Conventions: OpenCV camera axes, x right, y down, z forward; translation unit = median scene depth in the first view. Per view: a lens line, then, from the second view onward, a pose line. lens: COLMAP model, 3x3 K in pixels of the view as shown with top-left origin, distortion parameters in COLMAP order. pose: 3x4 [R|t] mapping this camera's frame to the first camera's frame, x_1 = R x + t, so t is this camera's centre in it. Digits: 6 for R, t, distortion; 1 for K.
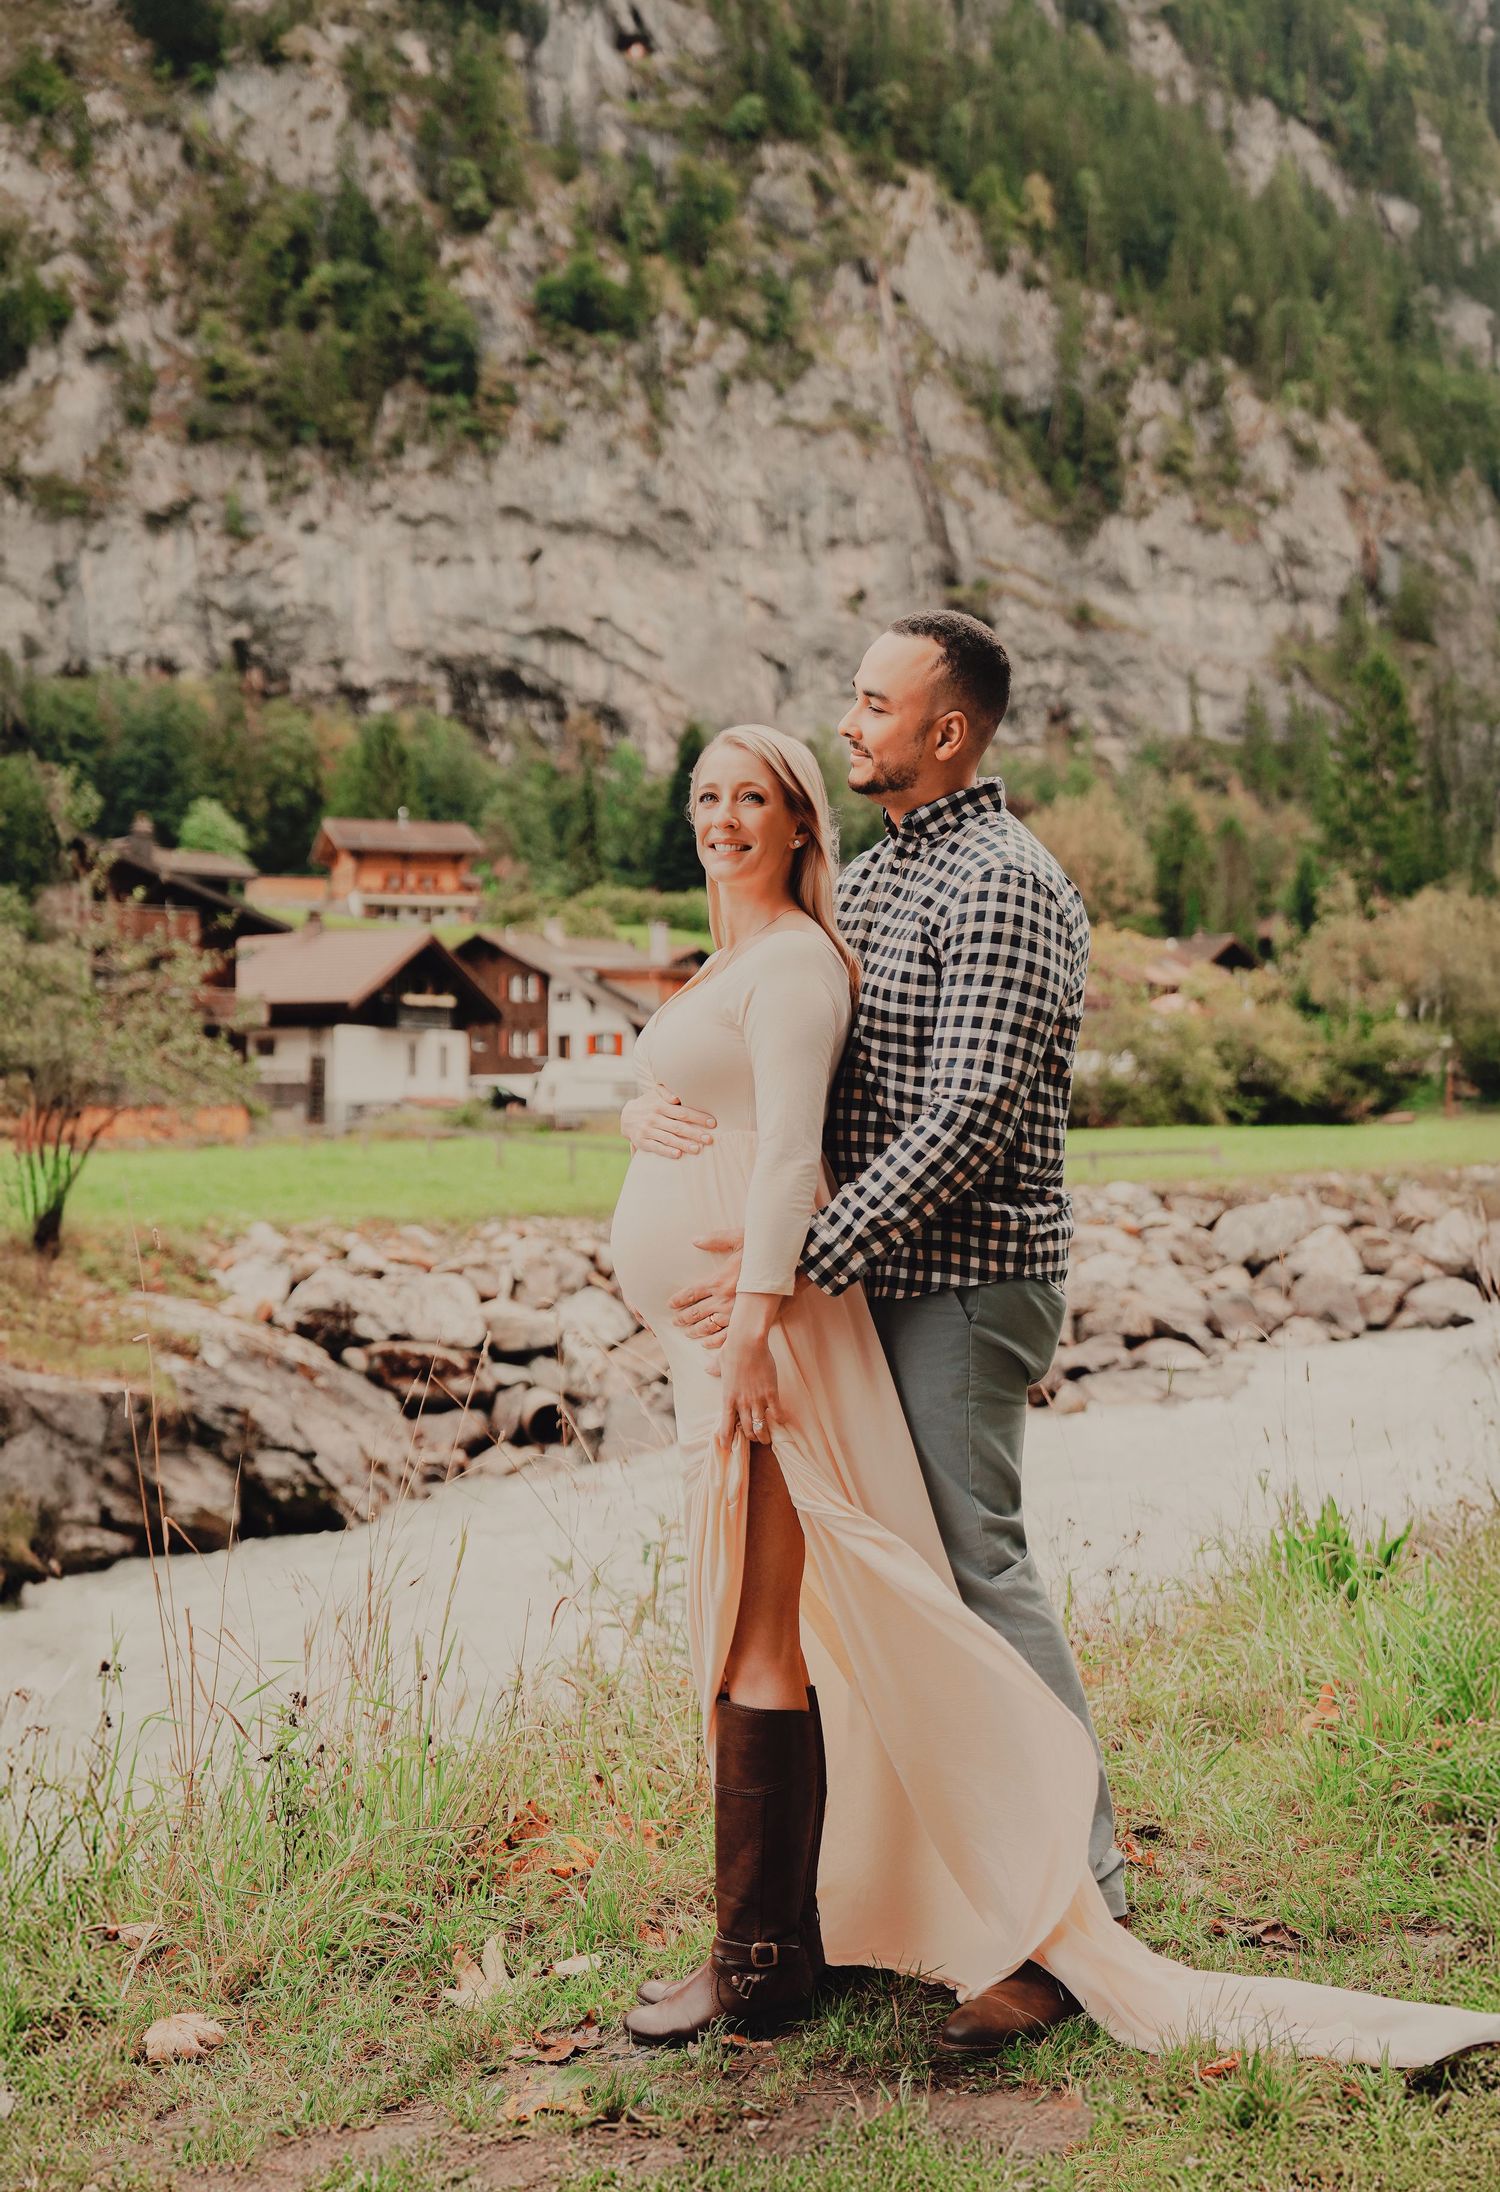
lens RADIAL K [[3126.7, 0, 751.8], [0, 3126.7, 1045.2], [0, 0, 1]] dist [0.447288, 0.000000]
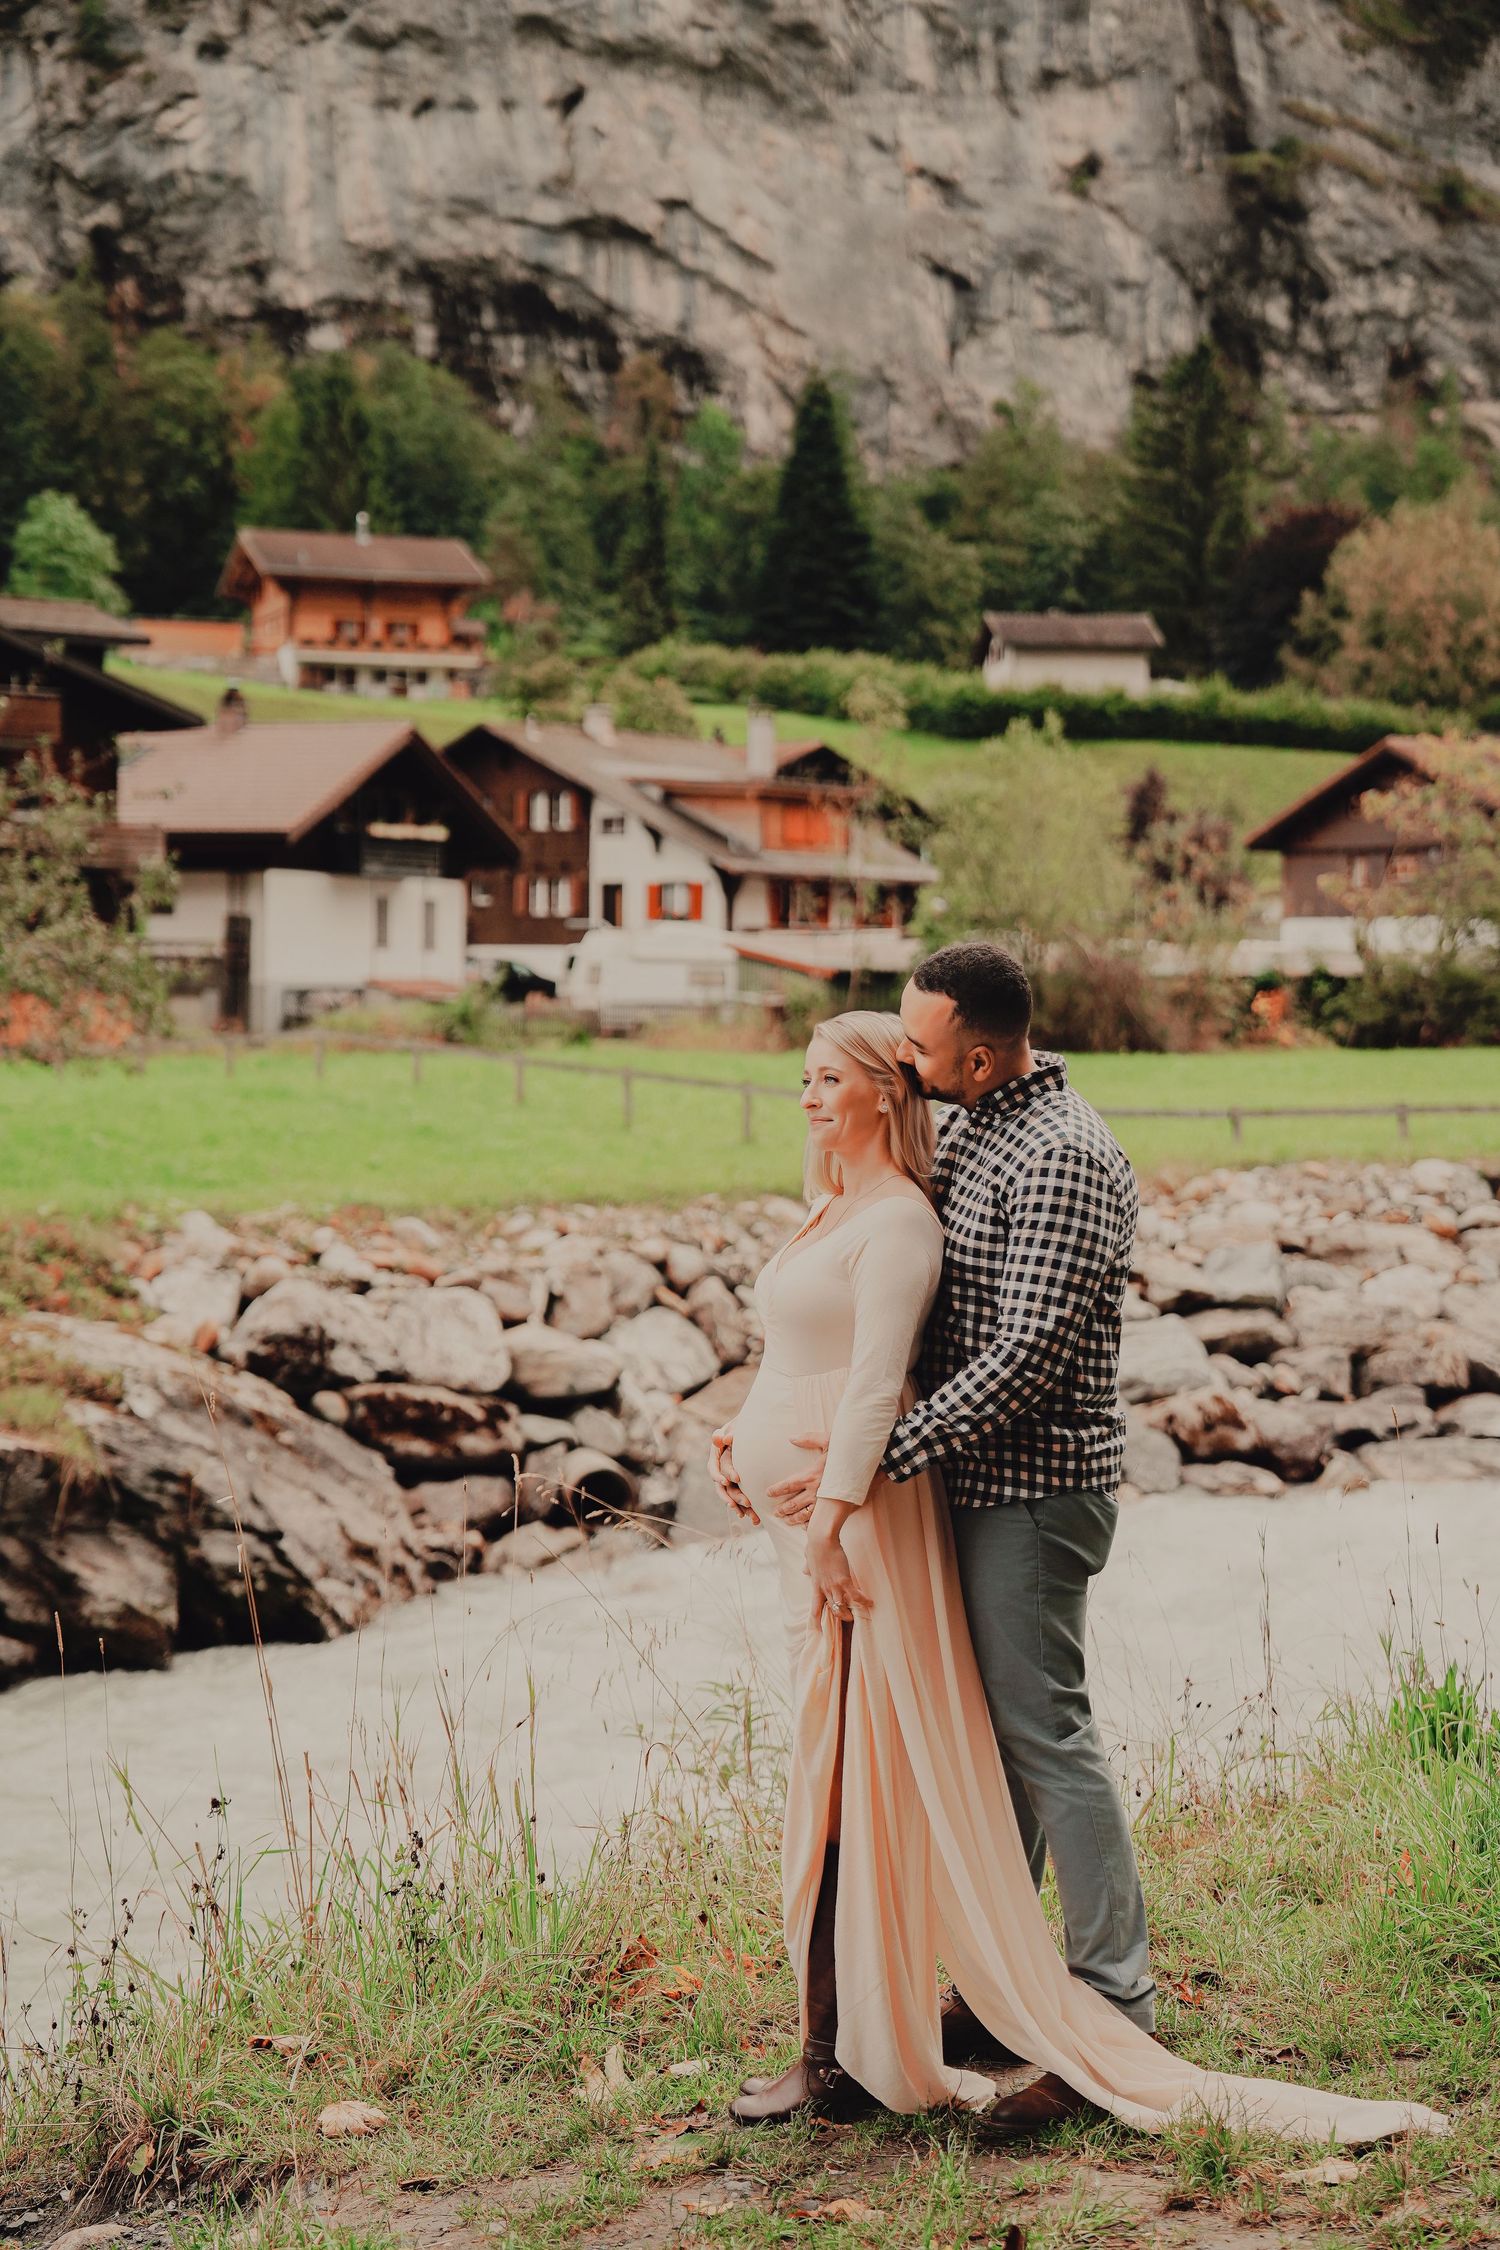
lens RADIAL K [[4855.7, 0, 762.3], [0, 4855.7, 1175.3], [0, 0, 1]] dist [0.697065, 0.000000]
pose [[0.999506, 0.014254, -0.028013, 0.016148], [-0.012615, 0.998244, 0.057869, -0.124407], [0.028789, -0.057487, 0.997931, -0.677036]]
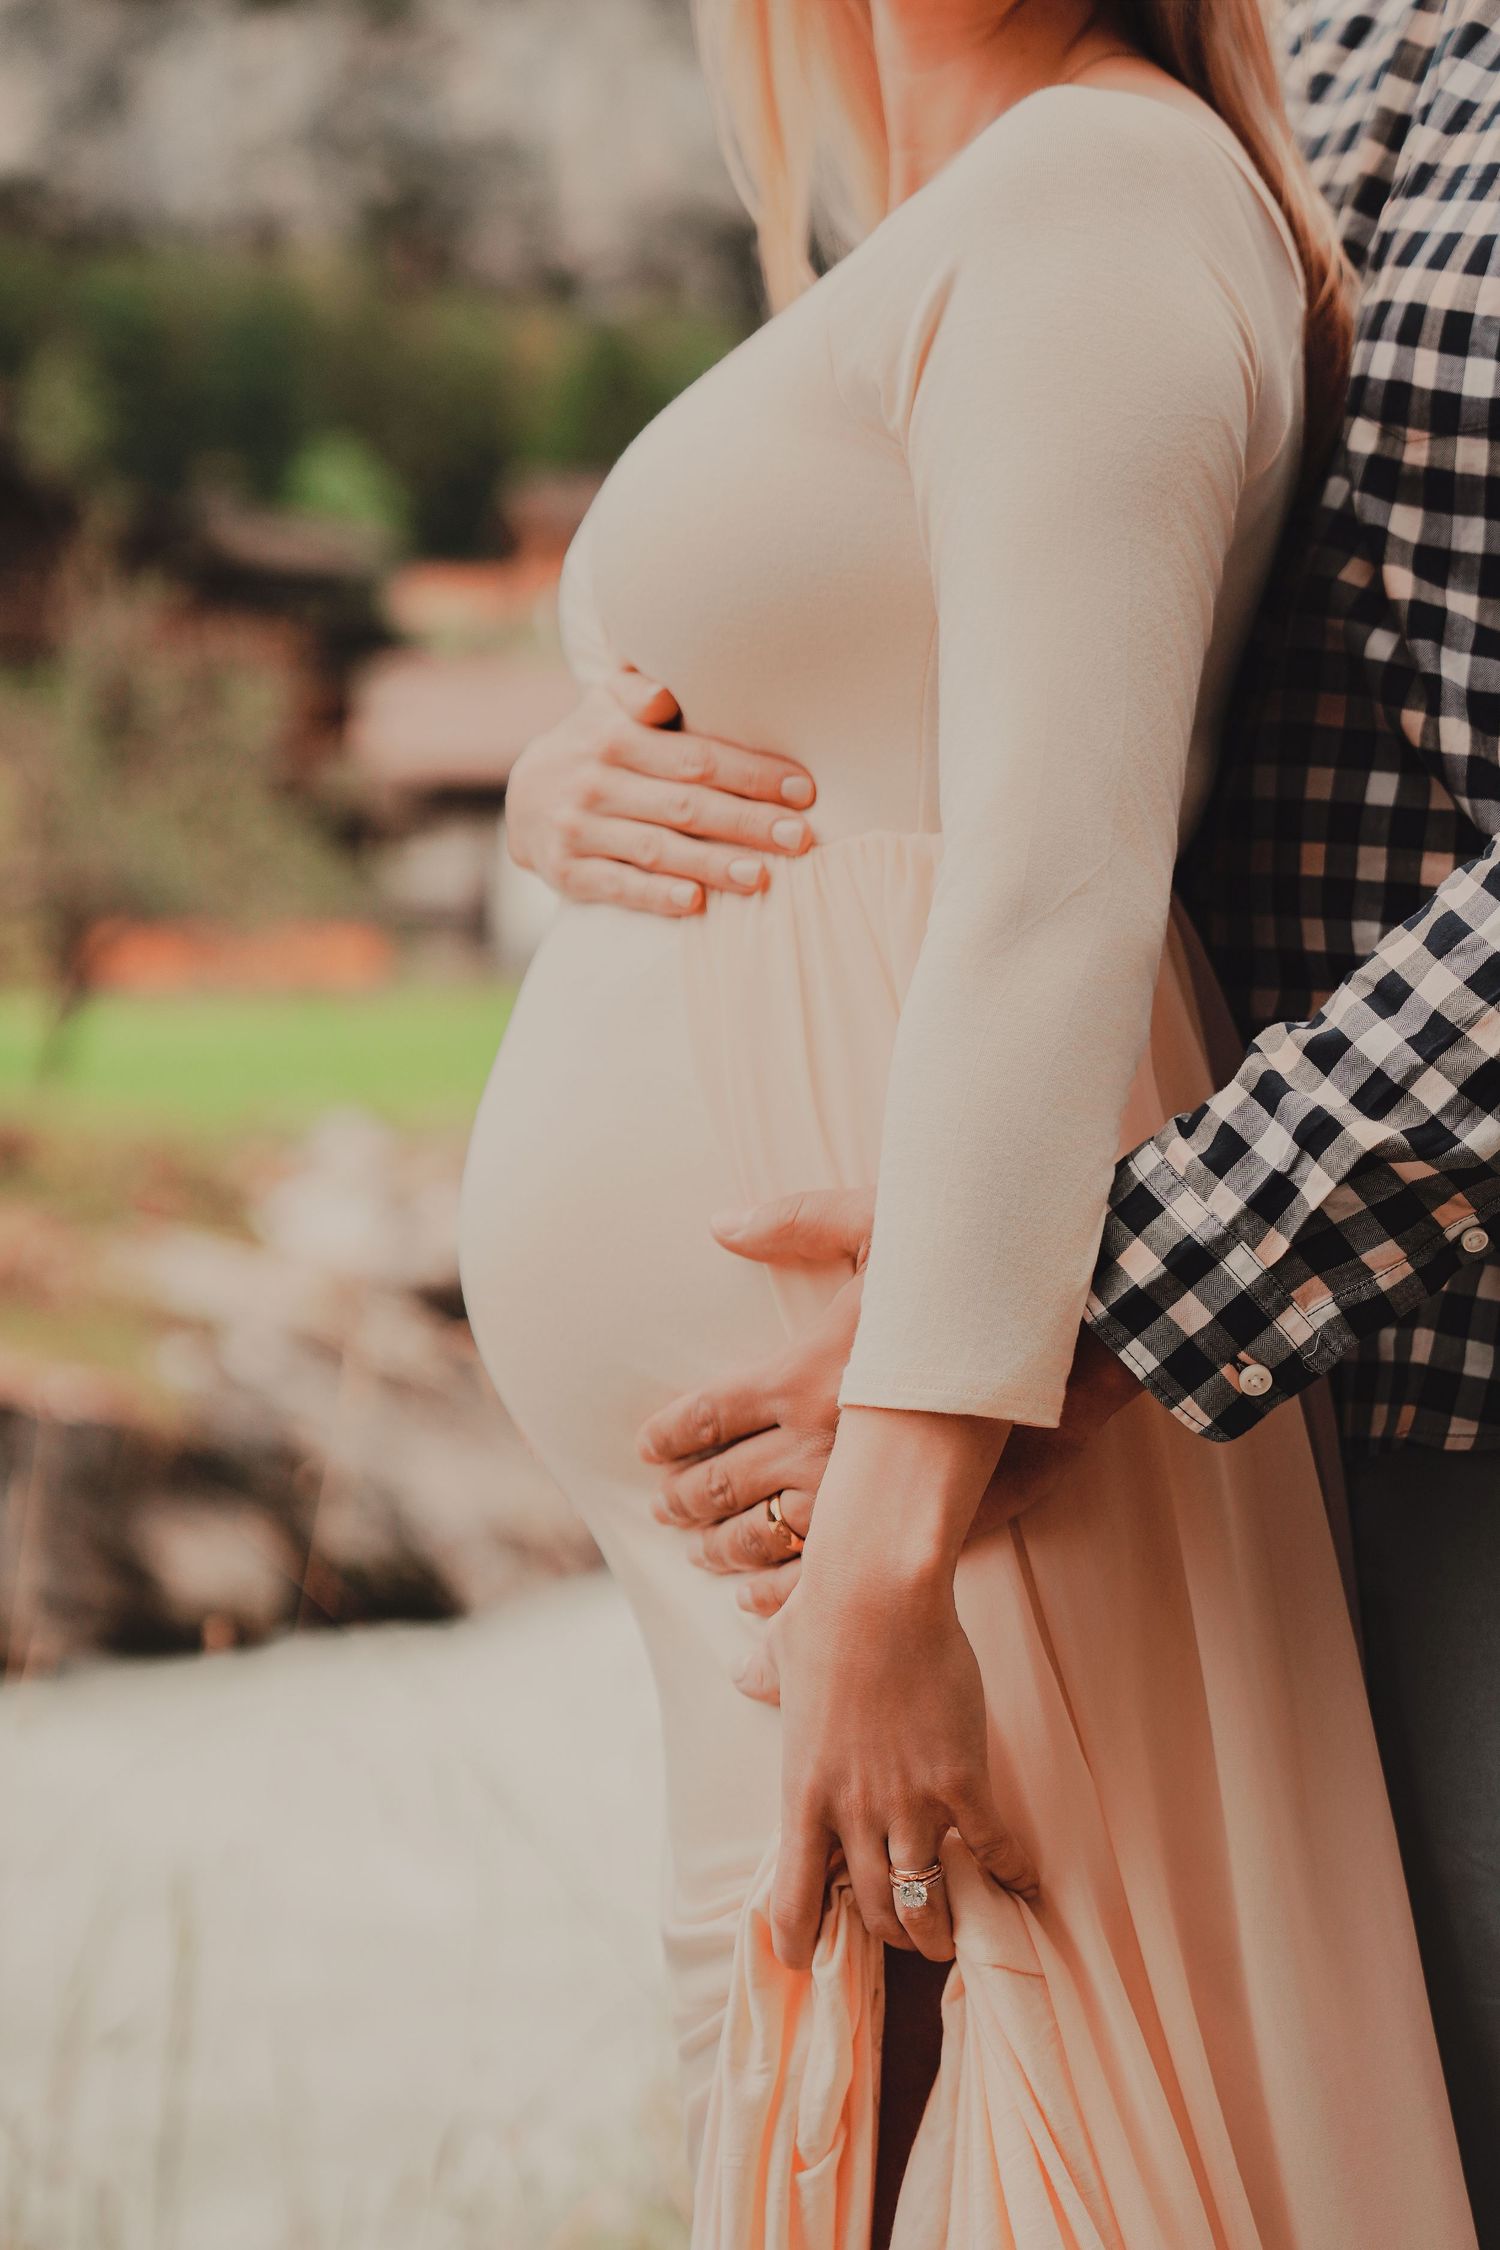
lens RADIAL K [[4955.0, 0, 738.6], [0, 4955.0, 1127.3], [0, 0, 1]] dist [0.078240, 0.000000]
pose [[0.995357, 0.038845, -0.088062, 0.021662], [-0.034278, 0.998017, 0.052794, 0.031349], [0.089938, -0.049530, 0.994715, 0.555706]]
